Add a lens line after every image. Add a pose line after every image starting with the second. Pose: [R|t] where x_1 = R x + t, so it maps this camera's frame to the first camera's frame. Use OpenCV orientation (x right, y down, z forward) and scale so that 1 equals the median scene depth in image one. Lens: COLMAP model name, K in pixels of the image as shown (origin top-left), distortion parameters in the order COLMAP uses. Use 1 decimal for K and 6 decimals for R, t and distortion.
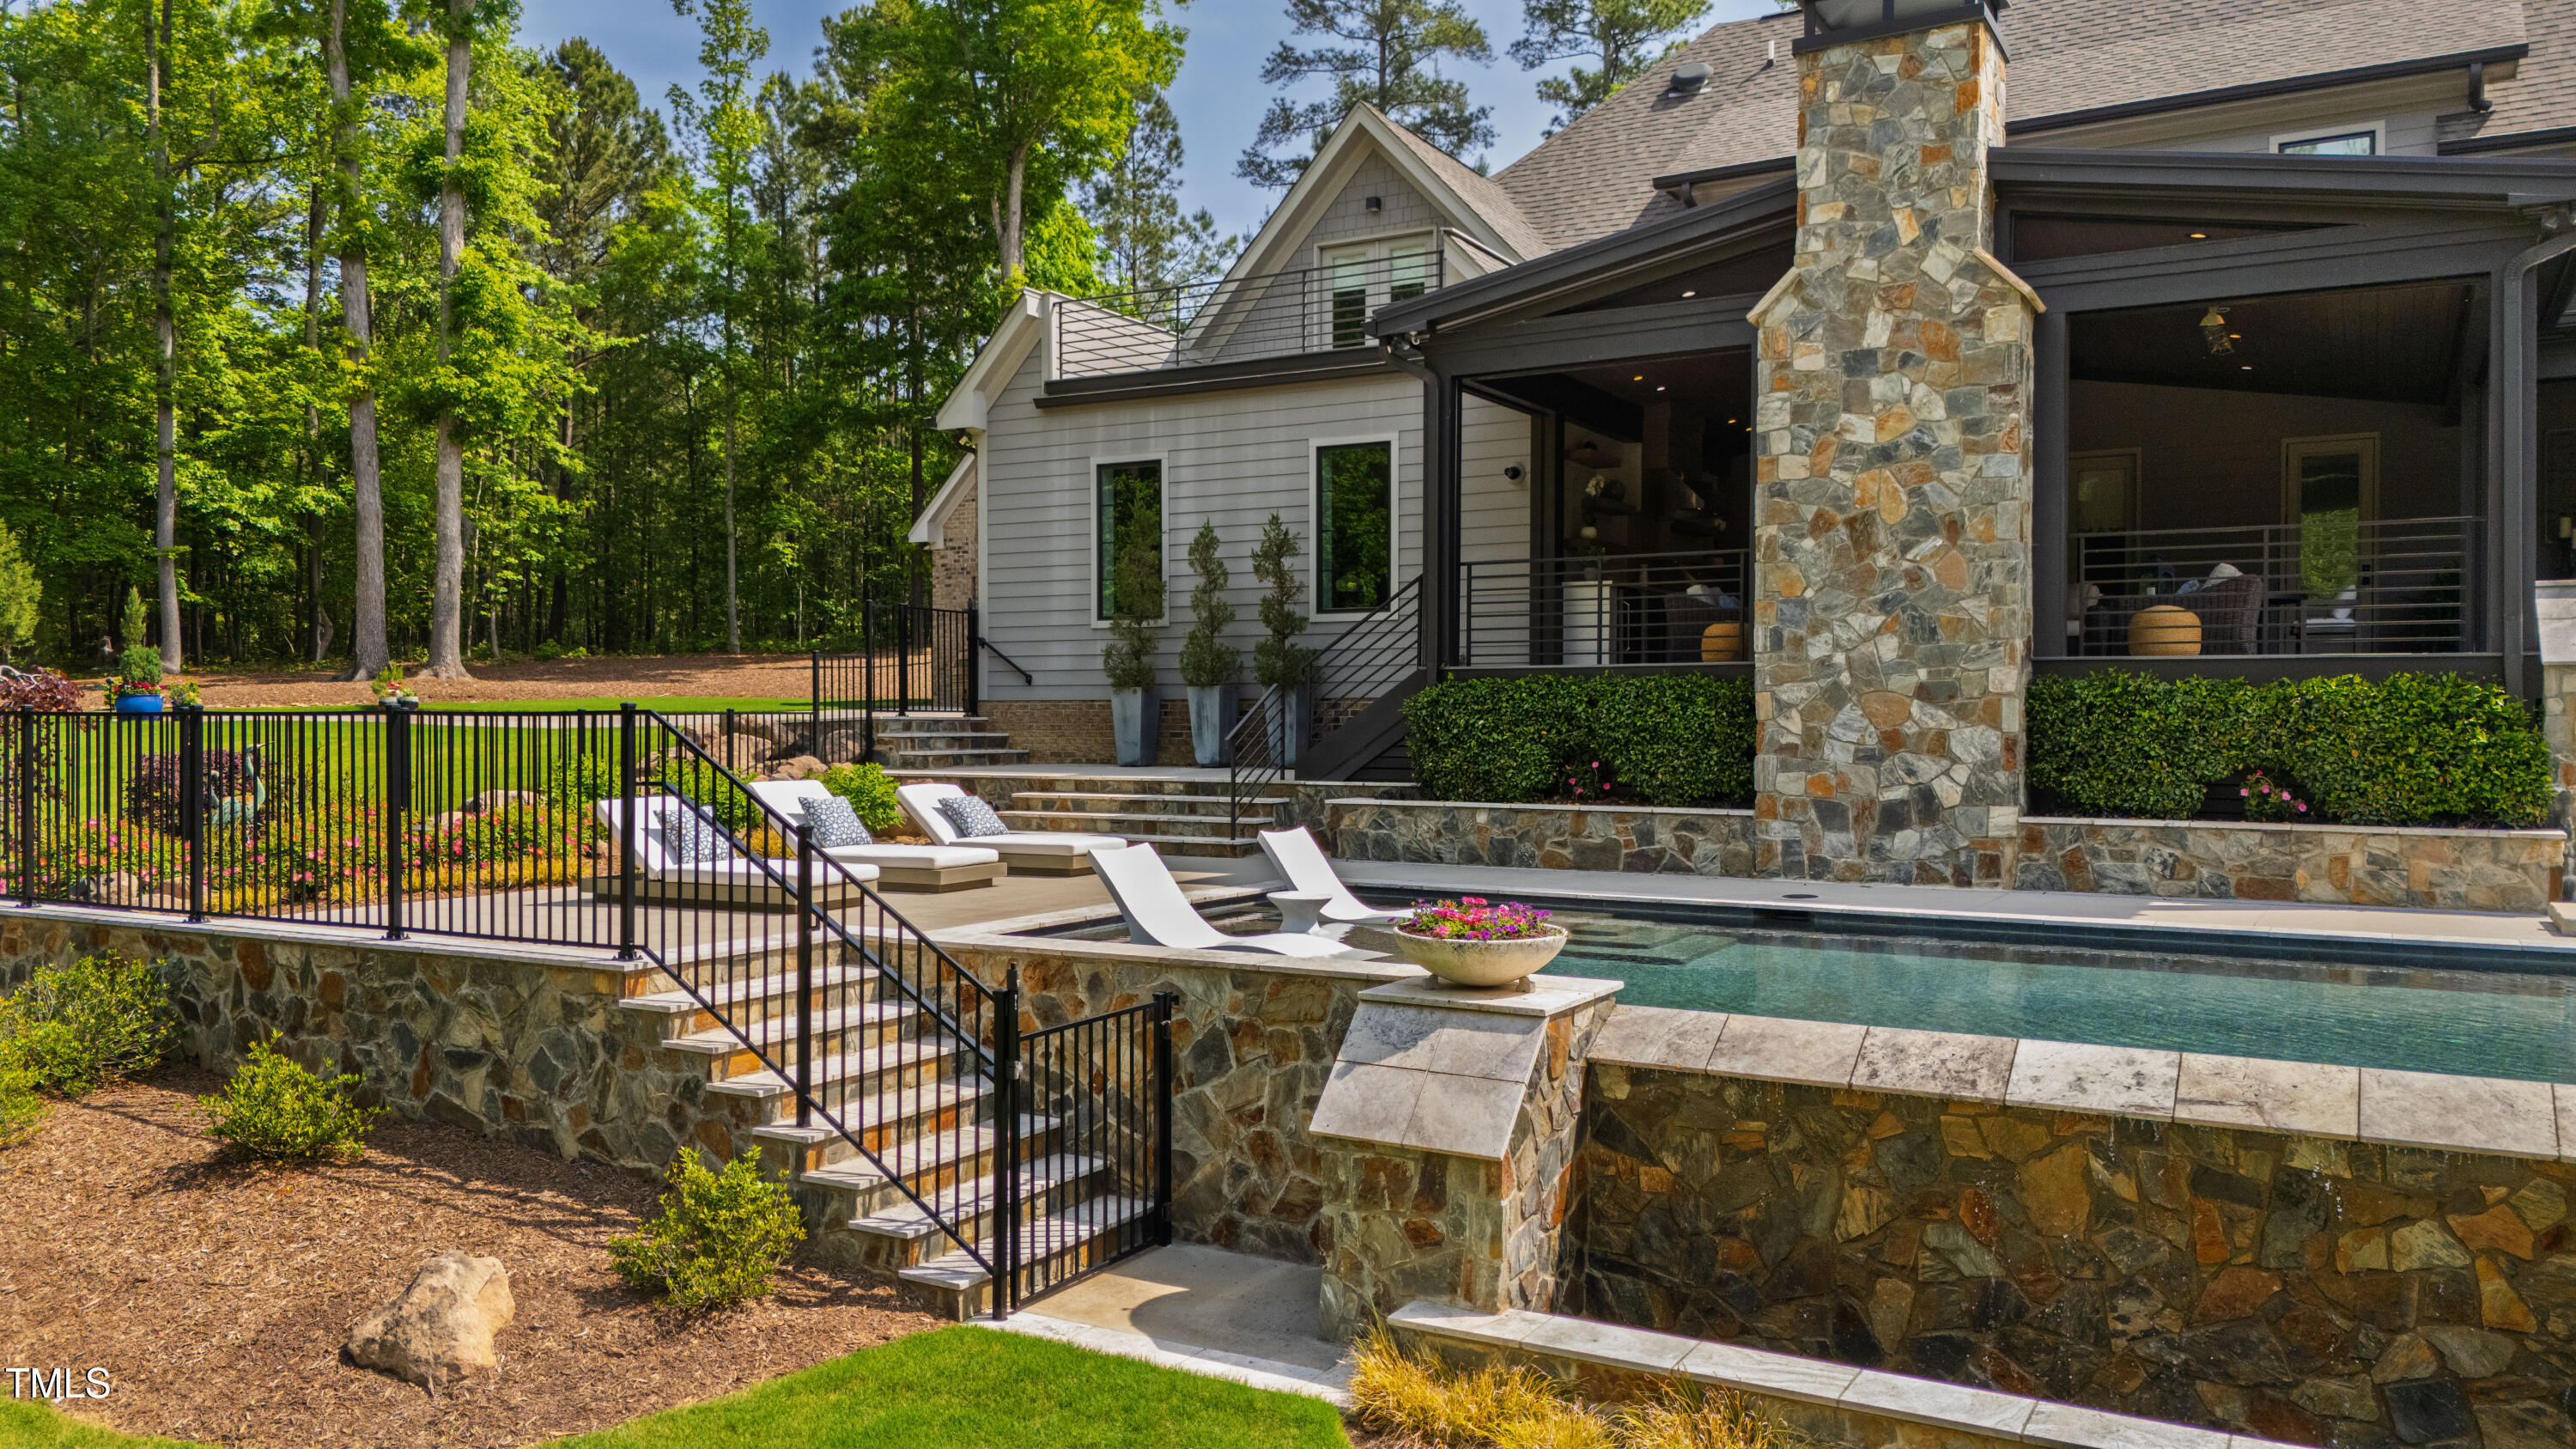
lens RADIAL K [[1885.0, 0, 1288.0], [0, 1885.0, 724.5], [0, 0, 1]] dist [0.098339, -0.115500]
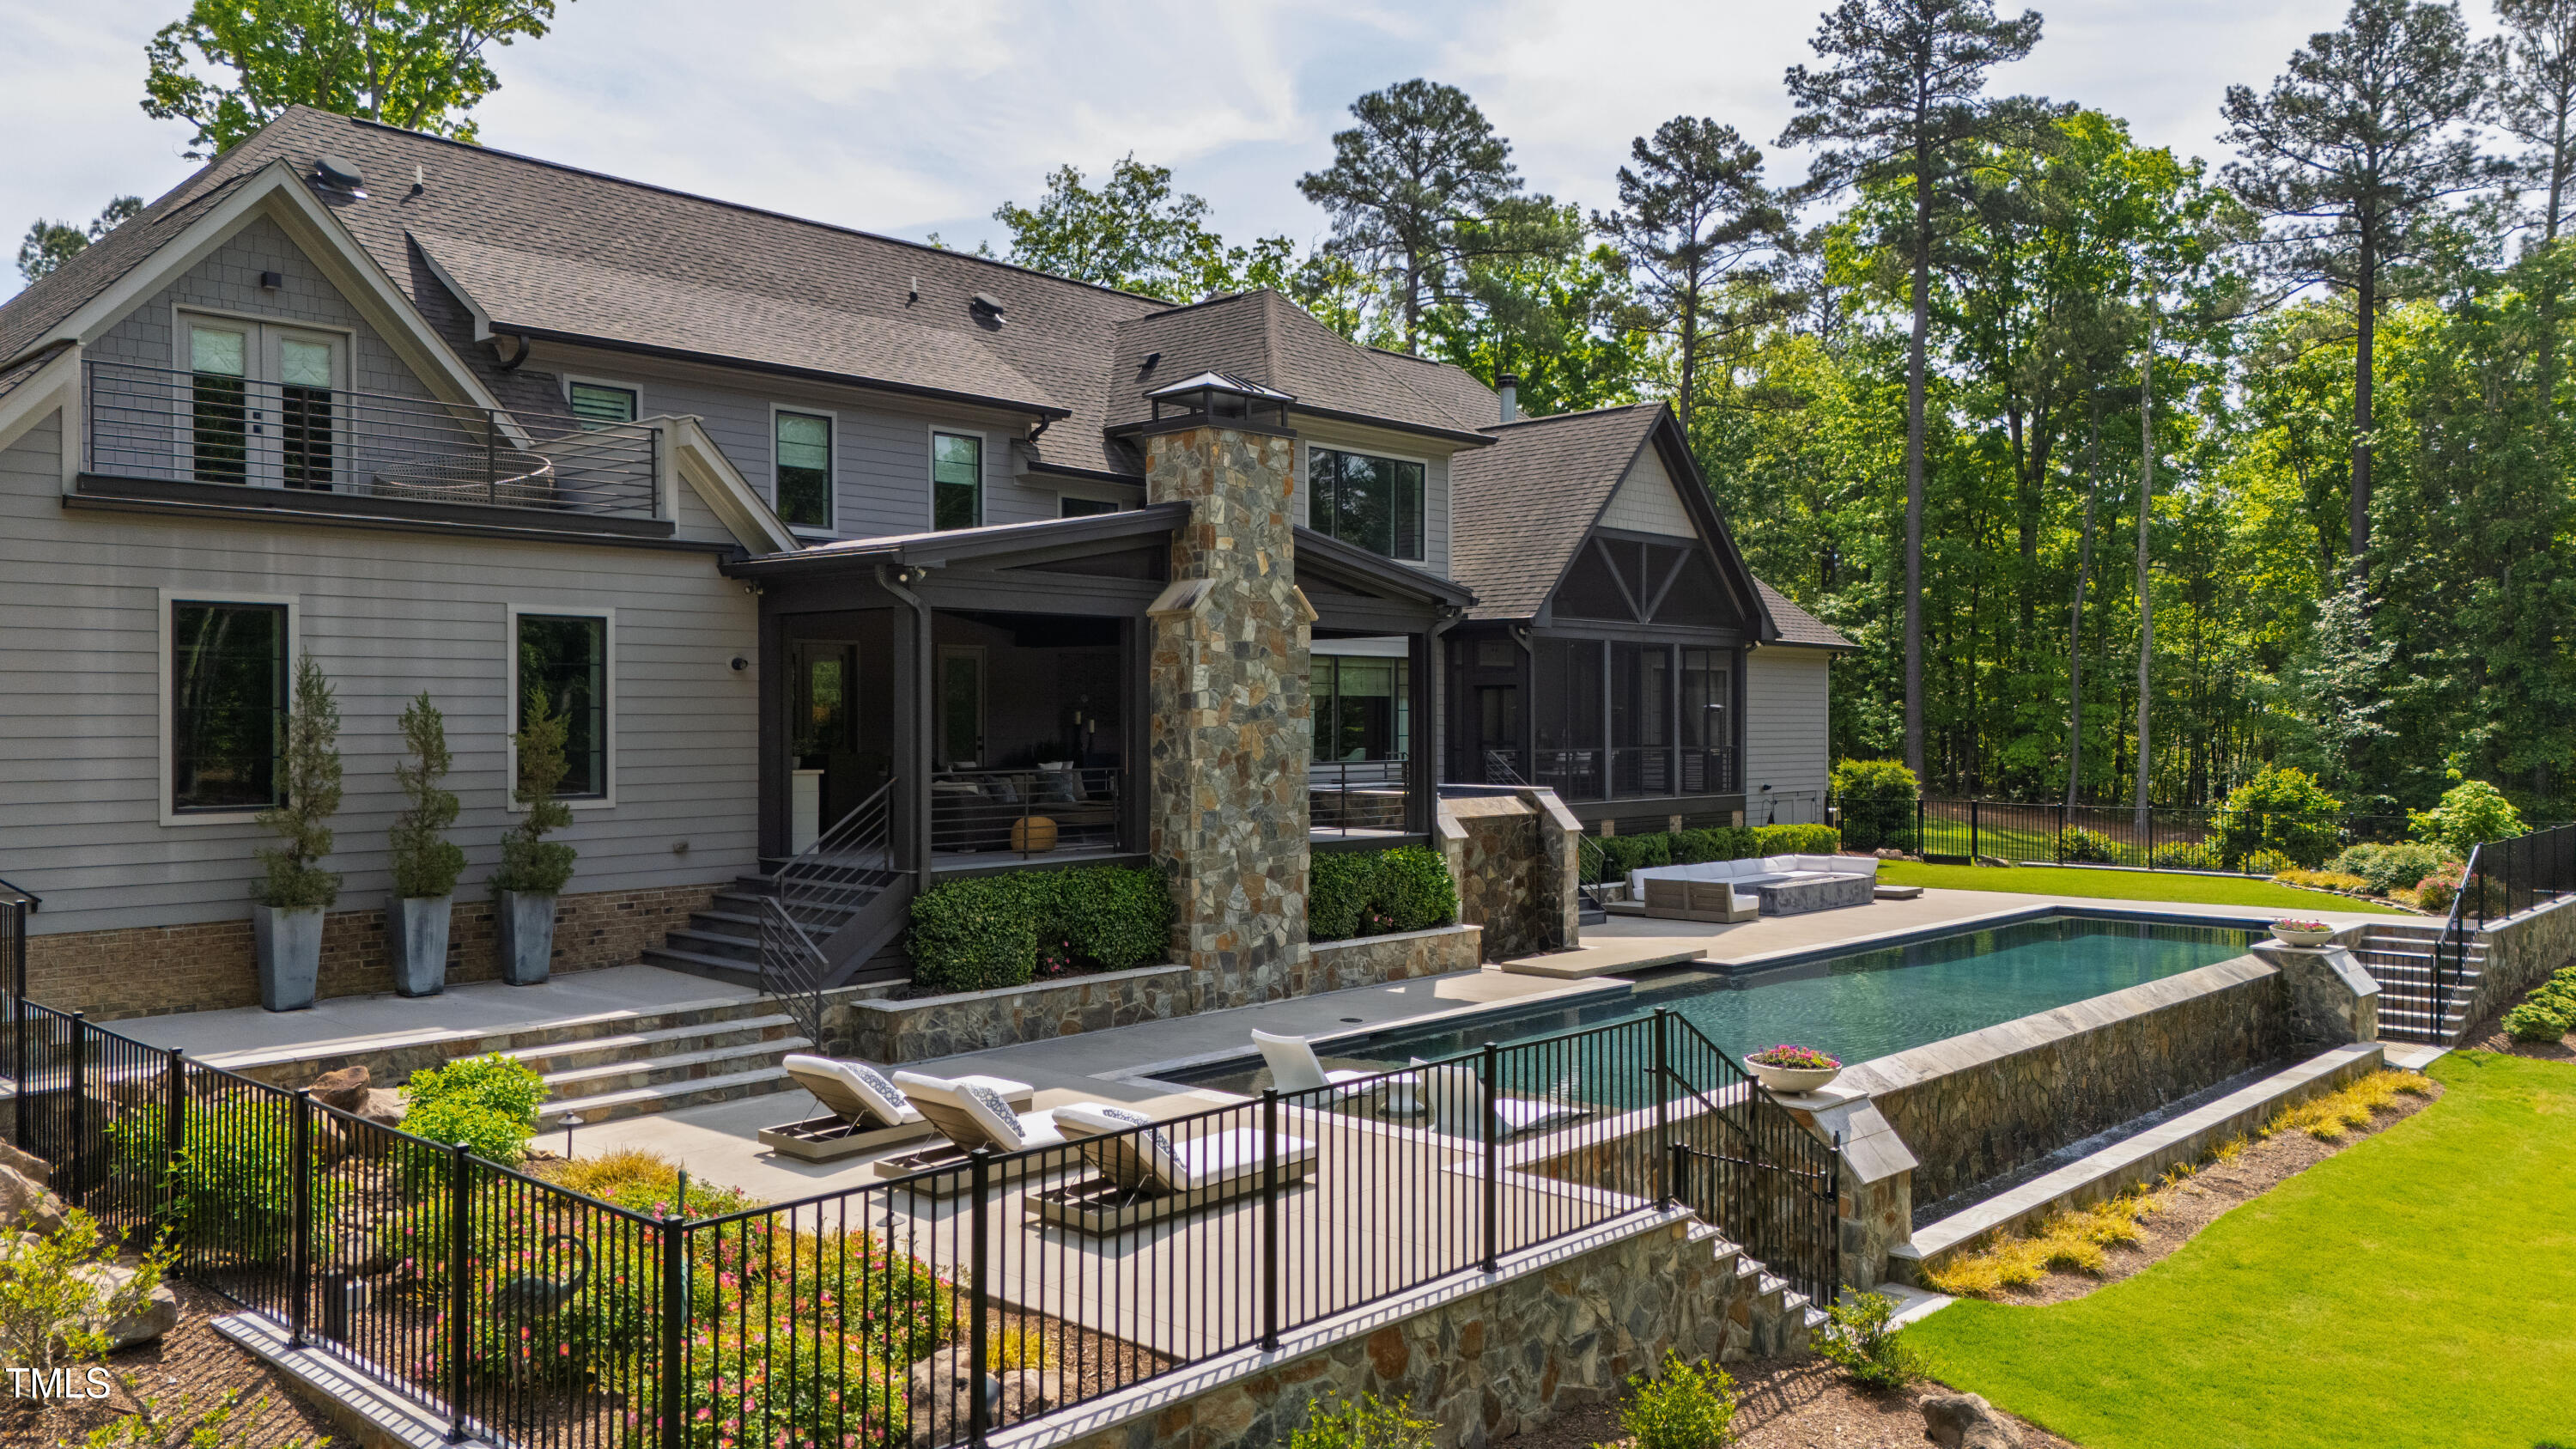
lens RADIAL K [[1885.0, 0, 1288.0], [0, 1885.0, 724.5], [0, 0, 1]] dist [0.098339, -0.115500]
pose [[0.228614, -0.008731, 0.973478, -1.101944], [0.003730, 0.999960, 0.008092, -0.144391], [-0.973510, 0.001781, 0.228637, 0.634566]]
